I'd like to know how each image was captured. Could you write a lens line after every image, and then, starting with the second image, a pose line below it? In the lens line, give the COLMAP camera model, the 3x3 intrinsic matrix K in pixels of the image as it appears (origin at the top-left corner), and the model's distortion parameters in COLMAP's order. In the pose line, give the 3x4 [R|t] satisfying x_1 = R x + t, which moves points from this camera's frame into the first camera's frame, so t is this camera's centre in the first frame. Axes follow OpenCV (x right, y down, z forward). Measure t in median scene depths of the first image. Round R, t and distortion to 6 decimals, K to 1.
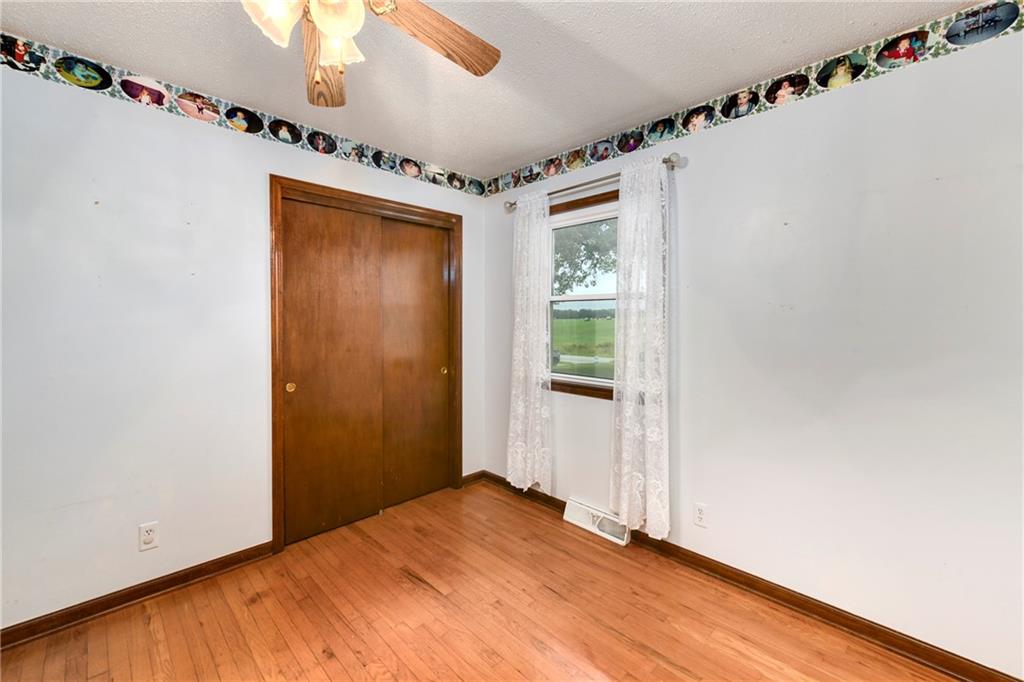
lens RADIAL K [[423.5, 0, 512.3], [0, 423.5, 318.3], [0, 0, 1]] dist [0.000287, 0.000063]
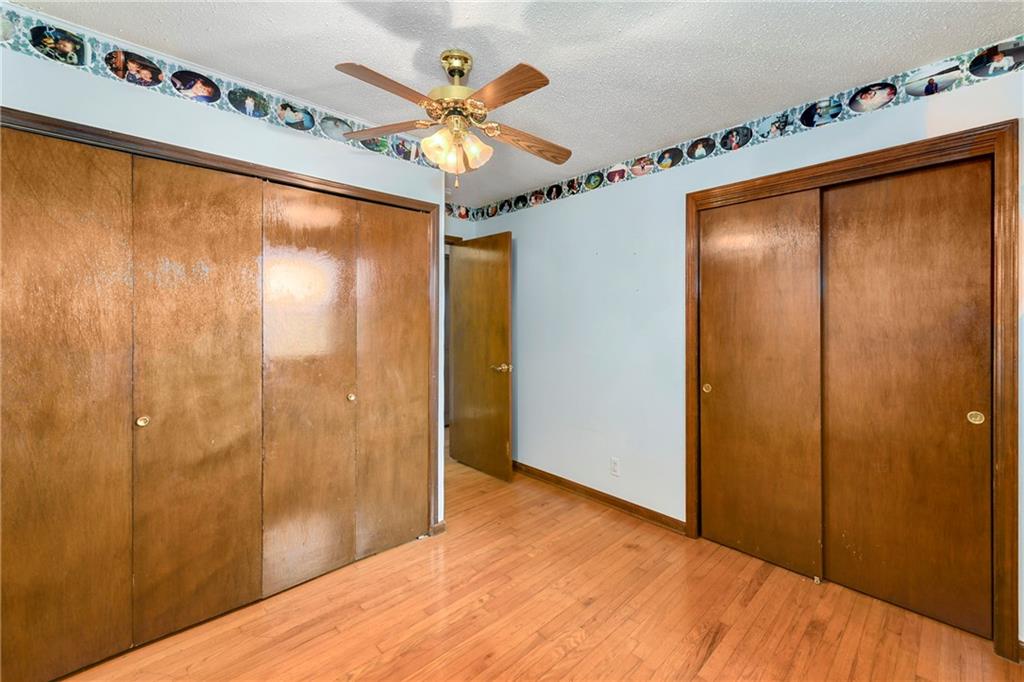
lens RADIAL K [[413.5, 0, 512.7], [0, 413.5, 309.3], [0, 0, 1]] dist [0.001369, -0.000024]
pose [[-0.029353, -0.027877, -0.999180, 0.515940], [0.005175, 0.999593, -0.028041, -0.005571], [0.999556, -0.005994, -0.029197, 0.549512]]
